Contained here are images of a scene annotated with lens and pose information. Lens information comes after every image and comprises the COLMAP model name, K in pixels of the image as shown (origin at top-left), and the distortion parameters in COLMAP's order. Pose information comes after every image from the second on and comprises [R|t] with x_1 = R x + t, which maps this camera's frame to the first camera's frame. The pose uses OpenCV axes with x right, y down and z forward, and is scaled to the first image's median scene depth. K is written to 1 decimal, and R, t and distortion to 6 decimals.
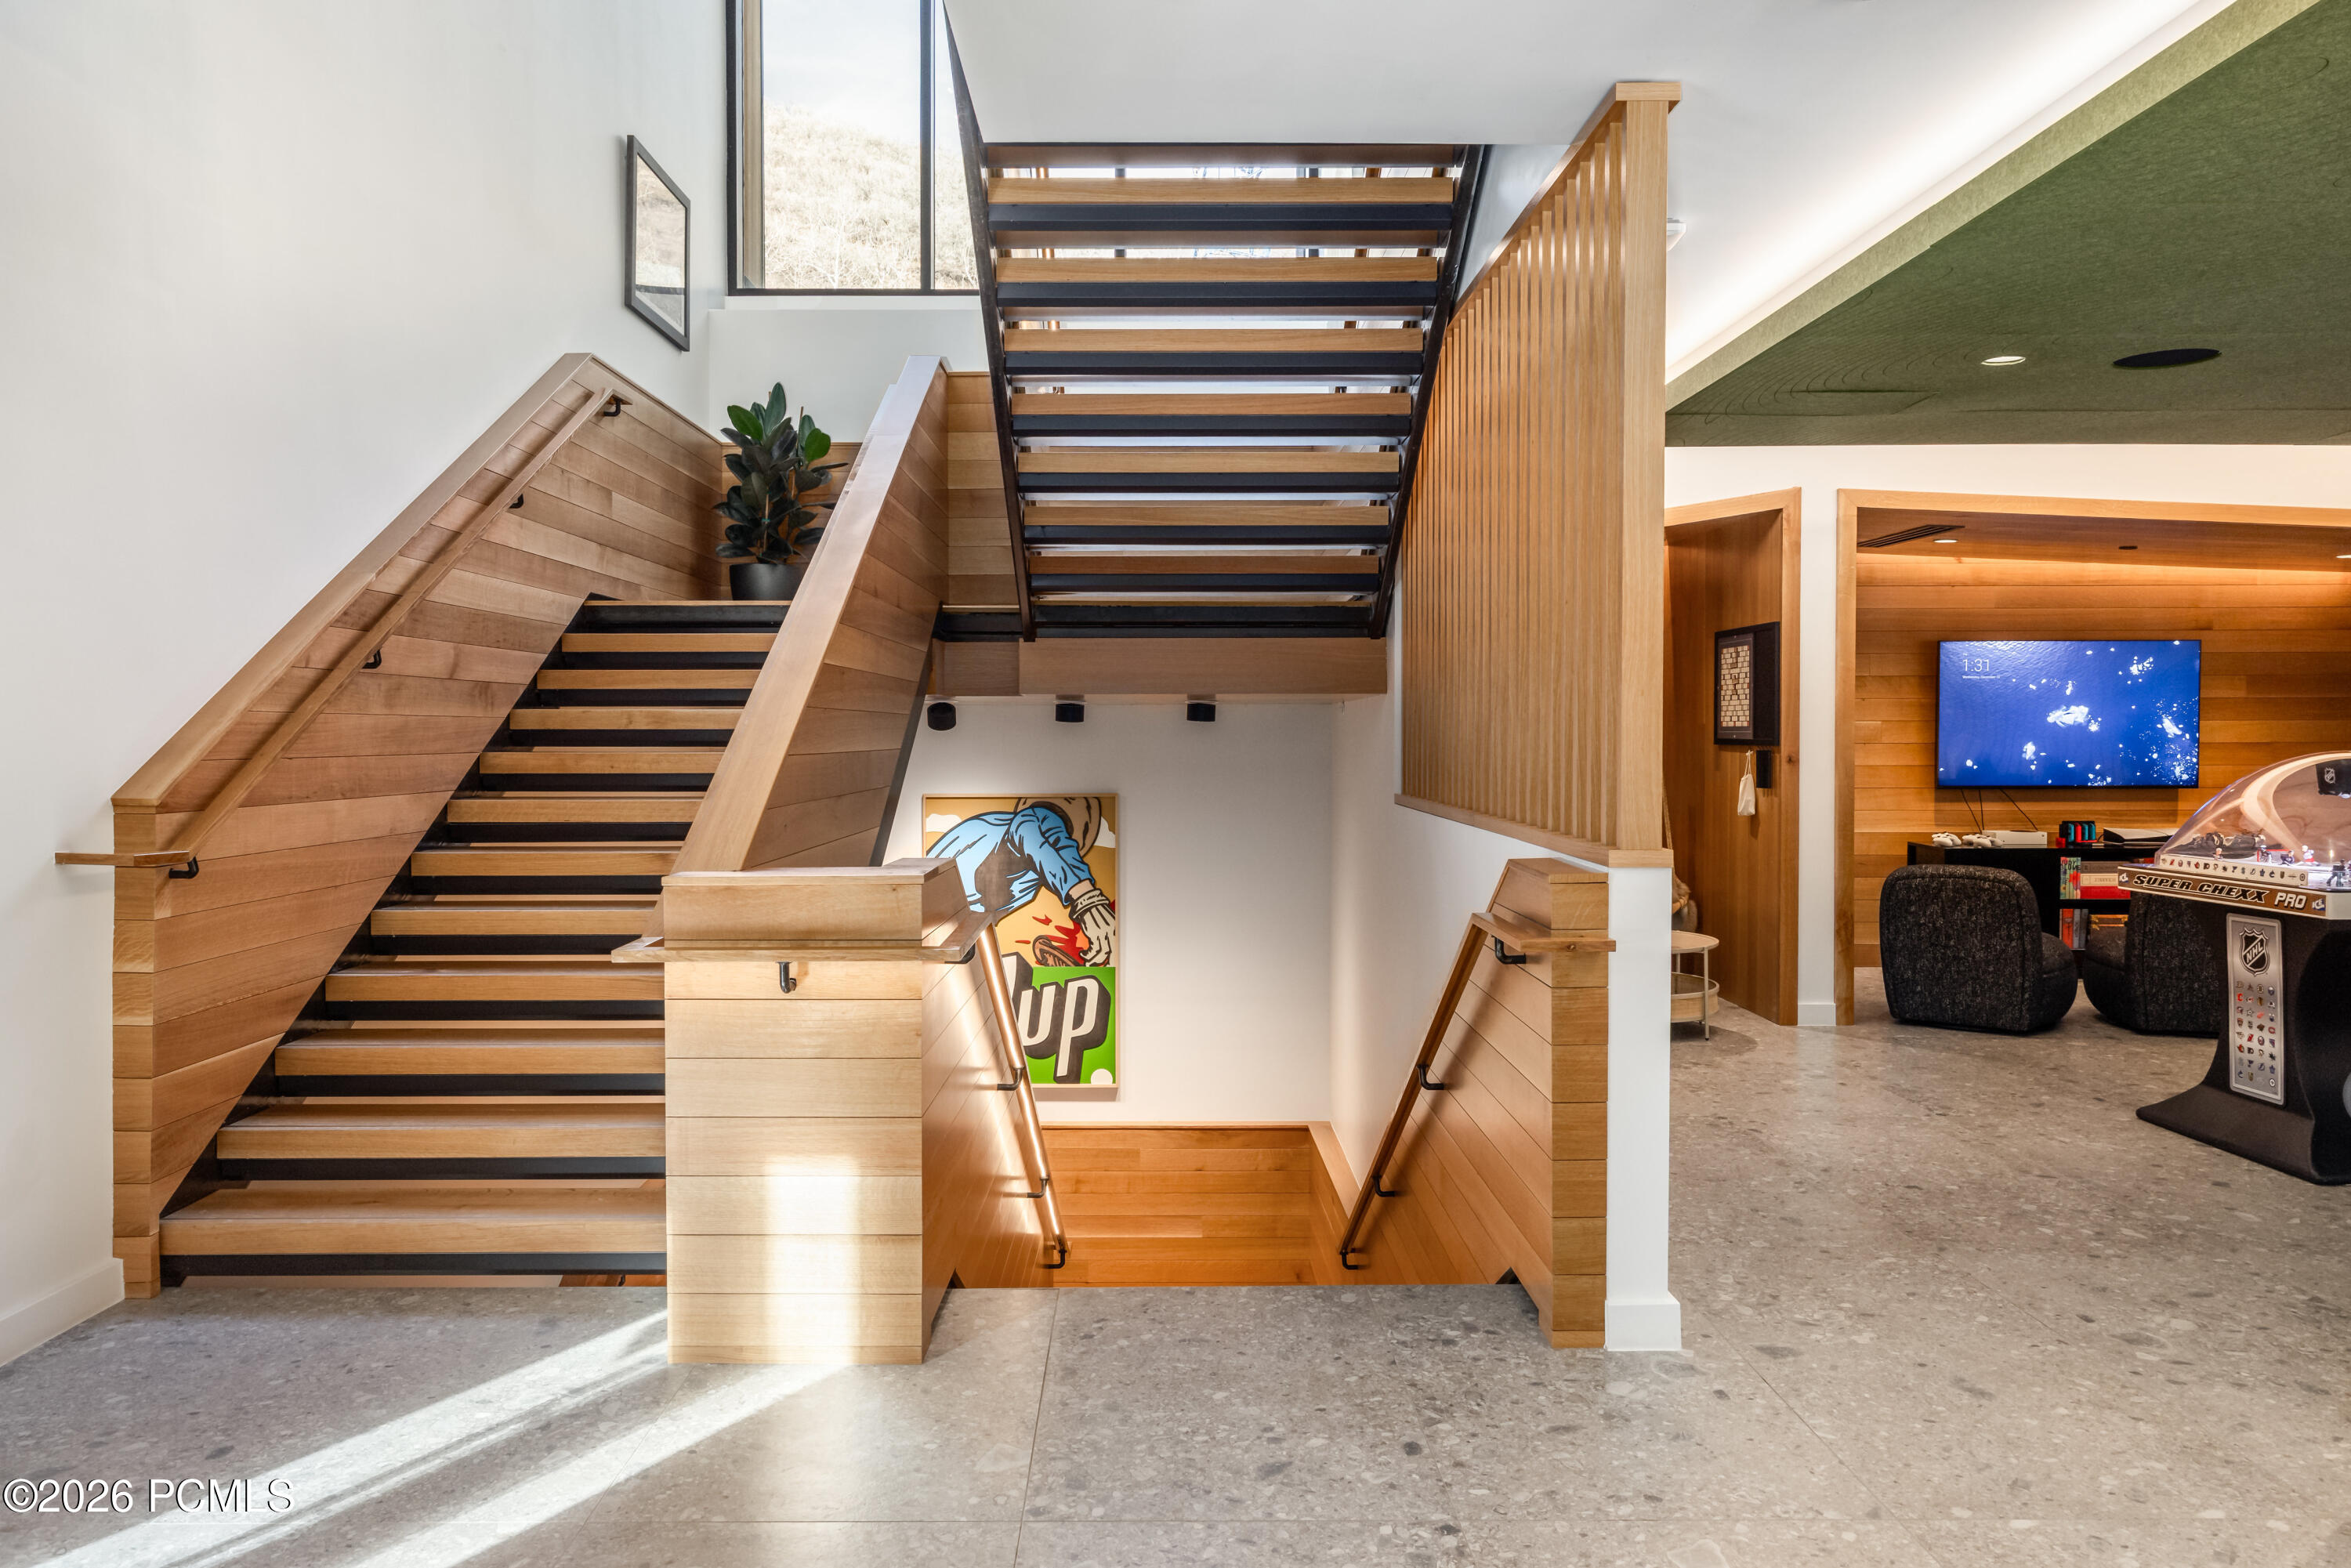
lens RADIAL K [[1676.5, 0, 1170.4], [0, 1676.5, 787.6], [0, 0, 1]] dist [0.011396, 0.001020]
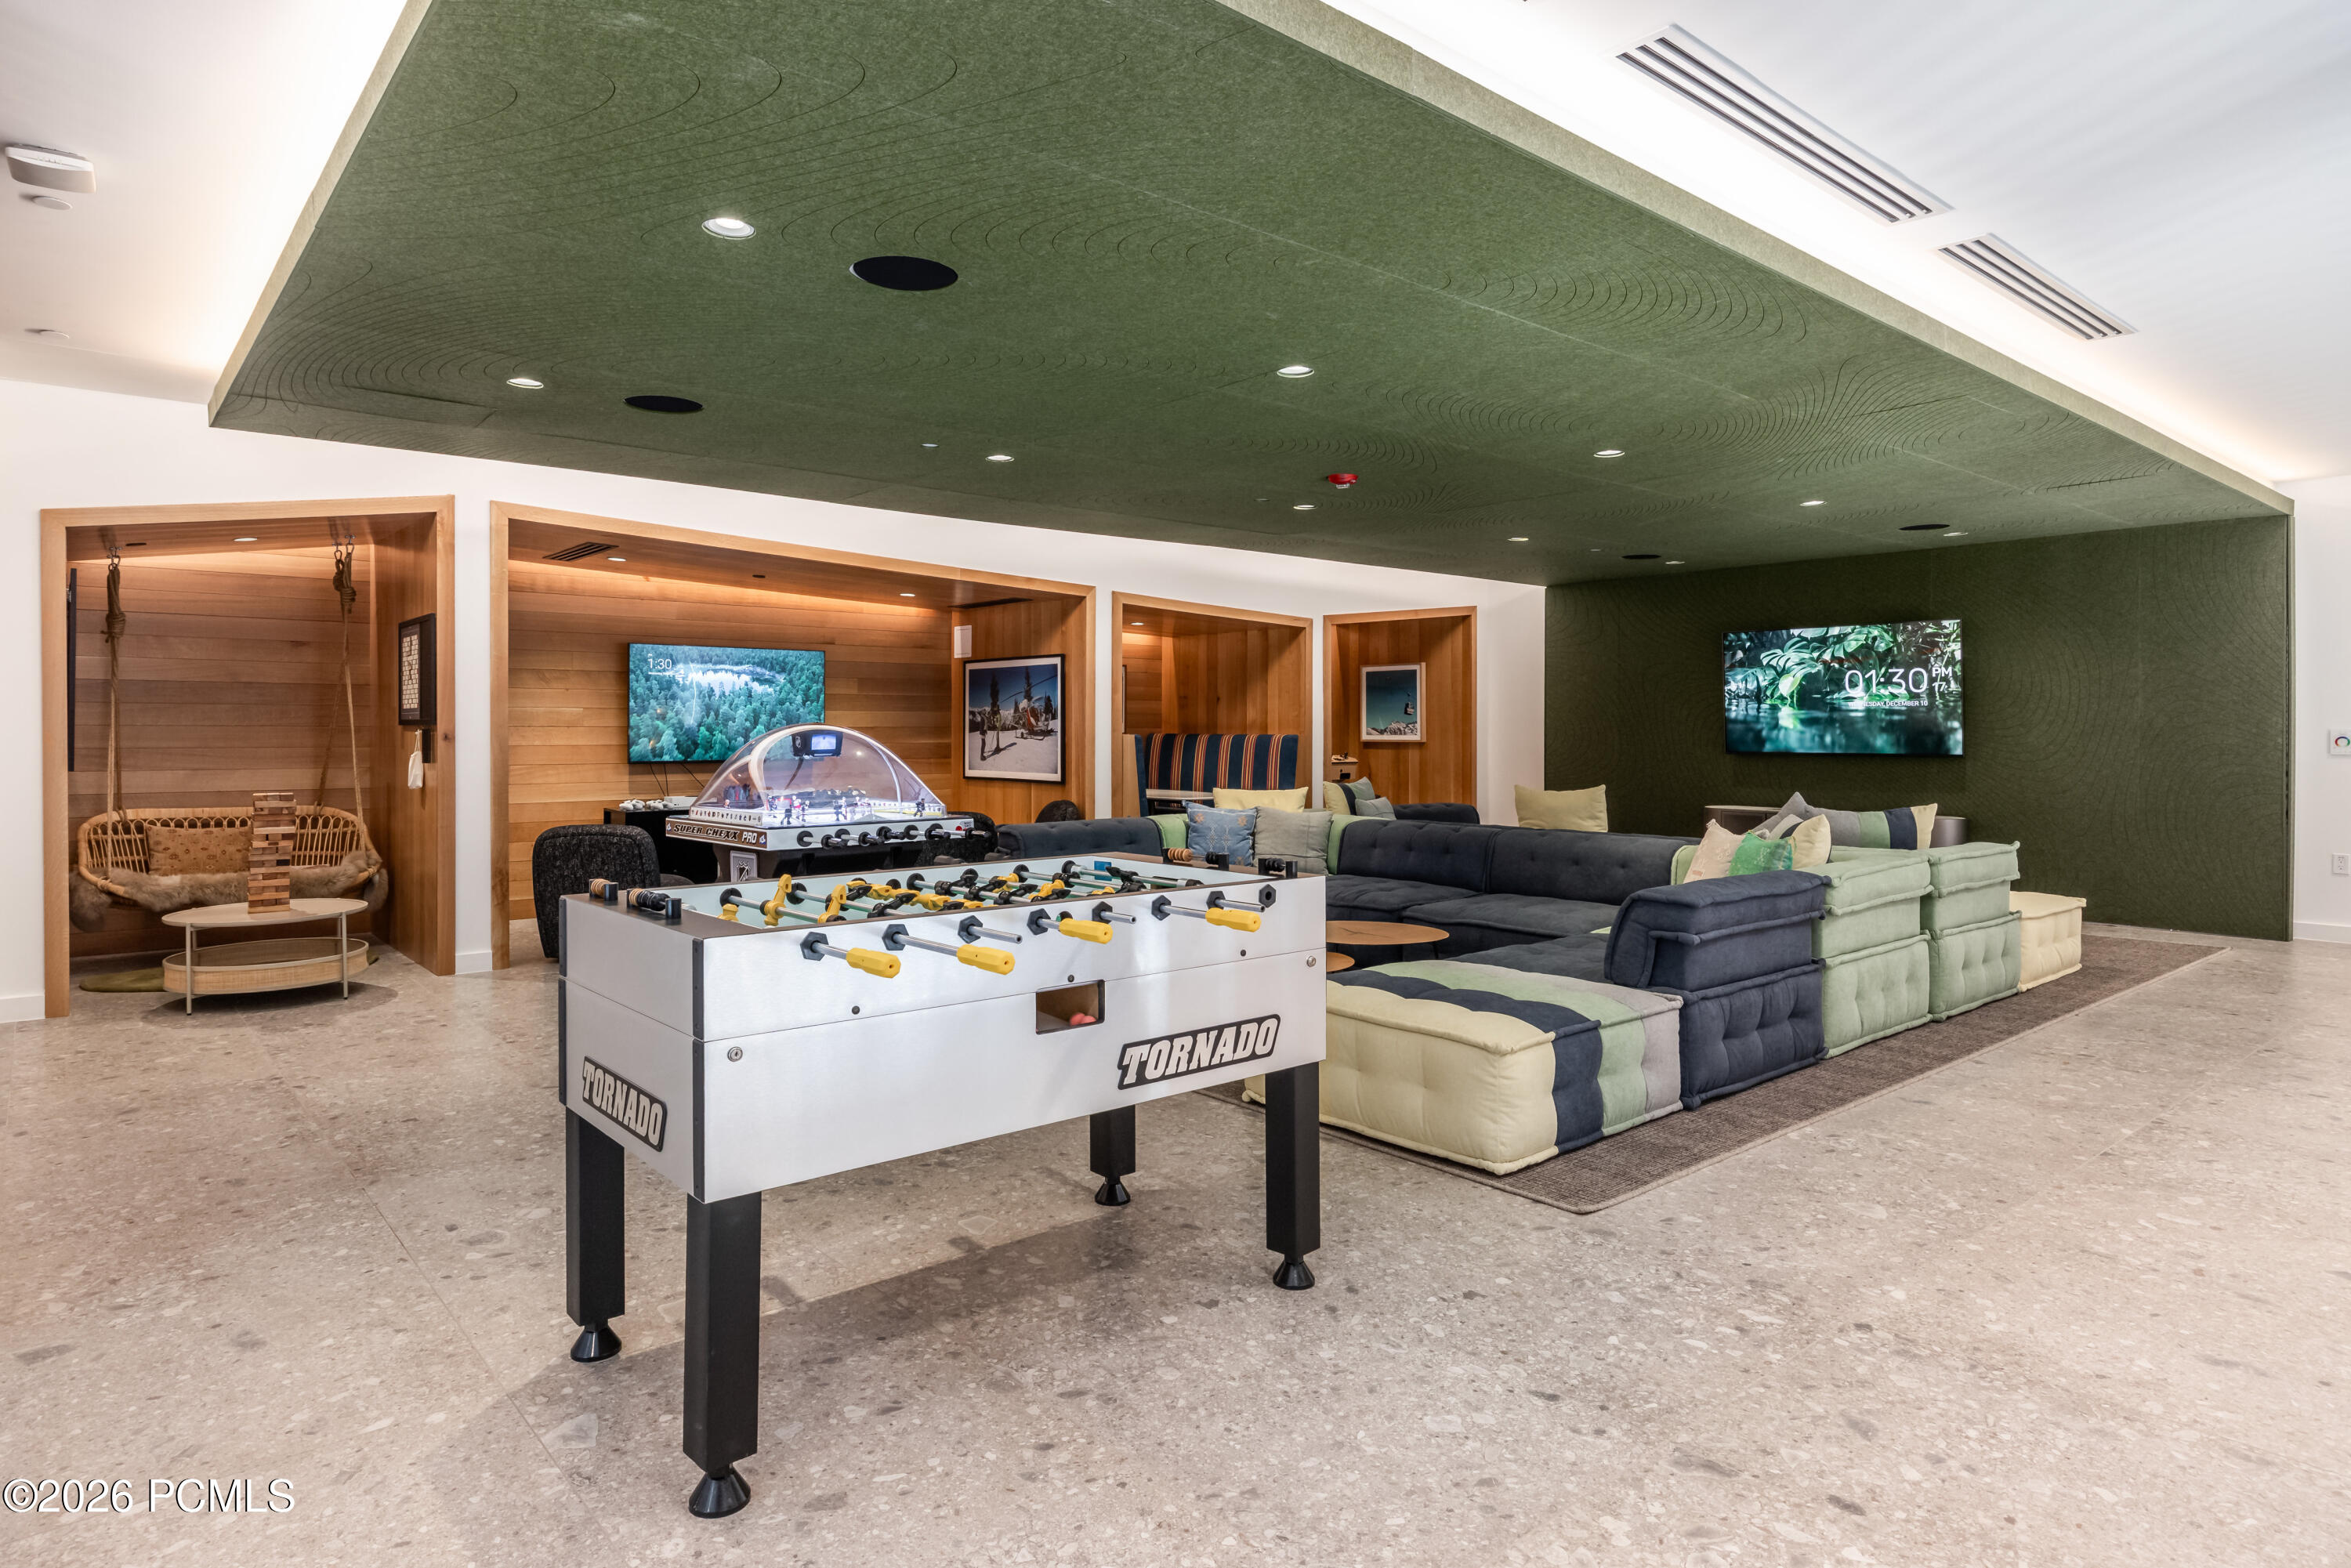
lens RADIAL K [[1313.9, 0, 1175.9], [0, 1313.9, 758.4], [0, 0, 1]] dist [0.004775, 0.000452]
pose [[0.757953, -0.011874, 0.652201, 0.166891], [0.019896, 0.999790, -0.004919, 0.011728], [-0.652005, 0.016704, 0.758030, 0.019724]]
